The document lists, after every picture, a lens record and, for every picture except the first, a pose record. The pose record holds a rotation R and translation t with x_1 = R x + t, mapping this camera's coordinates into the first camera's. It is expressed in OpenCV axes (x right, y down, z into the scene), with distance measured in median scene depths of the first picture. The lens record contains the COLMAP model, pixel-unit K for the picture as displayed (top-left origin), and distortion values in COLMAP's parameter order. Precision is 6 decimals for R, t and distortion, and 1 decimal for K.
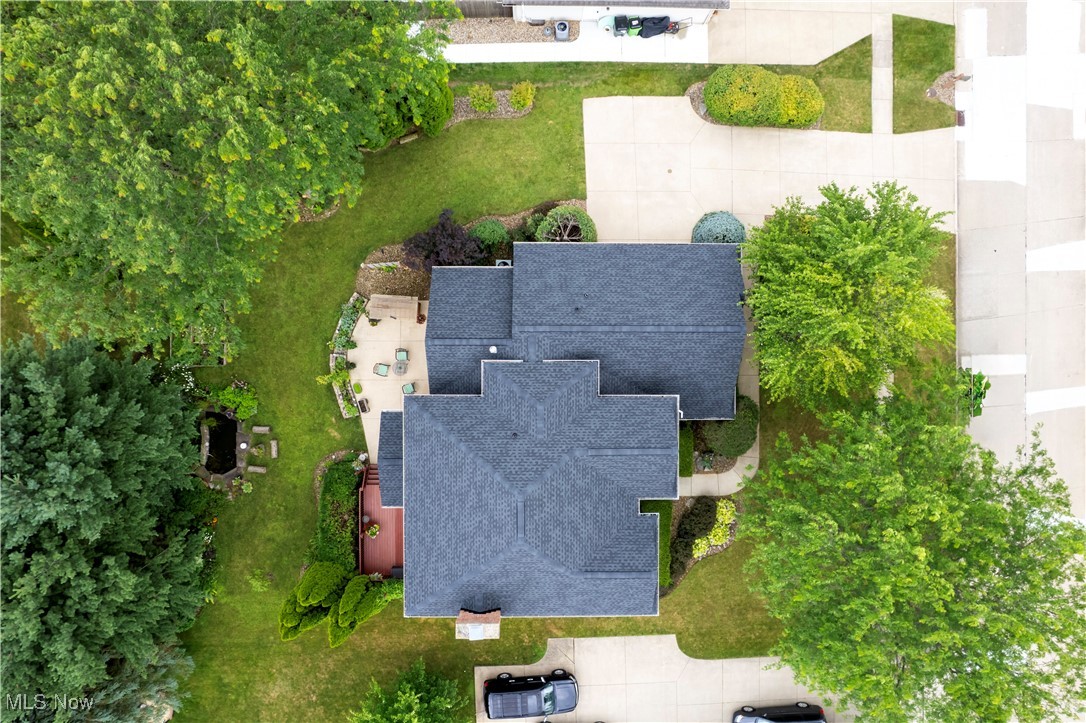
lens RADIAL K [[662.5, 0, 543.5], [0, 662.5, 364.9], [0, 0, 1]] dist [-0.052027, 0.002815]
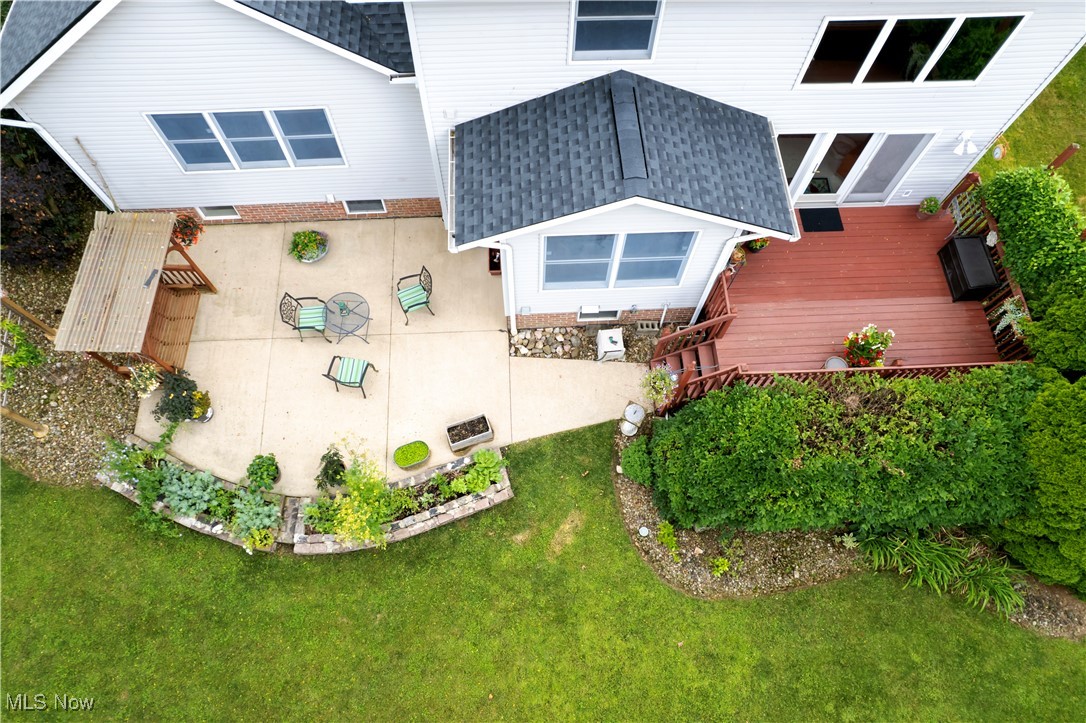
lens RADIAL K [[662.5, 0, 543.5], [0, 662.5, 364.9], [0, 0, 1]] dist [-0.052027, 0.002815]
pose [[-0.054189, -0.929226, 0.365516, -0.358100], [0.998305, -0.042633, 0.039618, 0.085967], [-0.021231, 0.367044, 0.929961, 0.697316]]
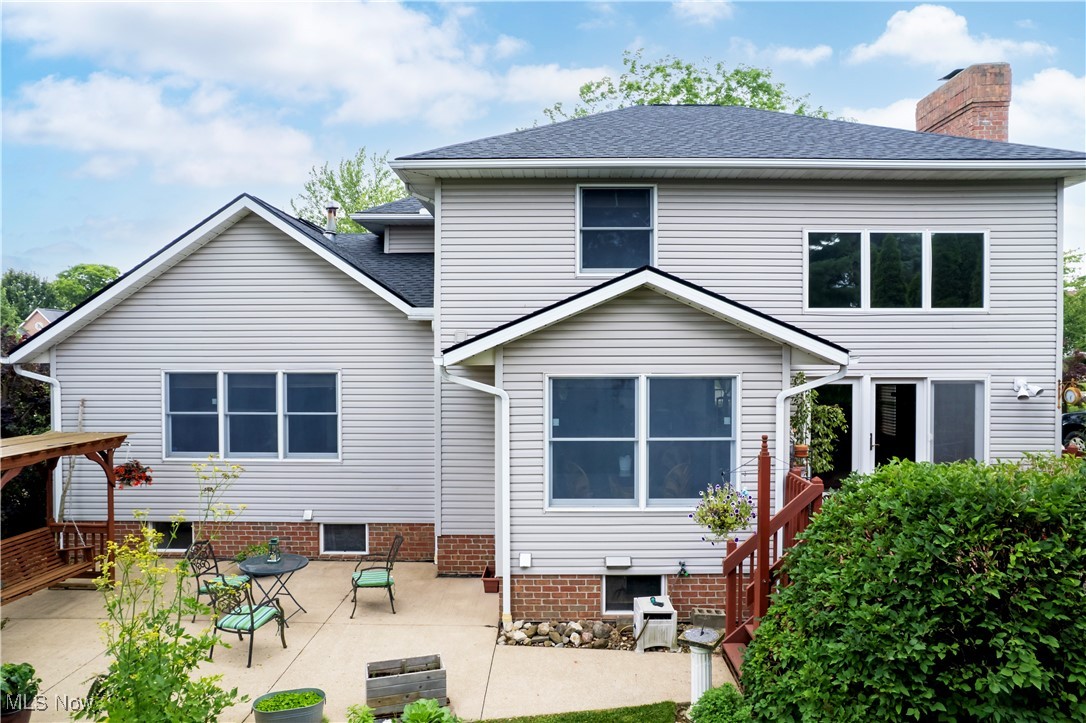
lens RADIAL K [[662.5, 0, 543.5], [0, 662.5, 364.9], [0, 0, 1]] dist [-0.052027, 0.002815]
pose [[0.001775, -0.080511, 0.996752, -0.430566], [0.999975, 0.006984, -0.001217, 0.096695], [-0.006864, 0.996729, 0.080522, 0.894421]]
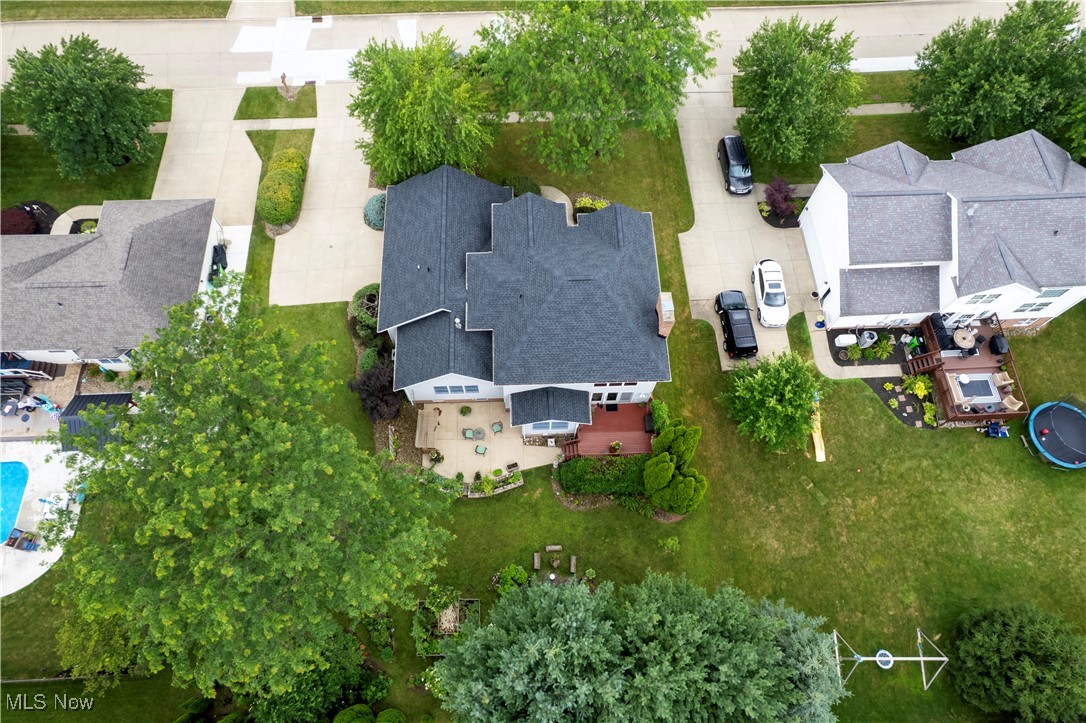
lens RADIAL K [[662.5, 0, 543.5], [0, 662.5, 364.9], [0, 0, 1]] dist [-0.052027, 0.002815]
pose [[-0.038705, -0.929711, 0.366251, -0.534958], [0.999103, -0.029698, 0.030199, 0.086949], [-0.017200, 0.367091, 0.930026, -0.154963]]
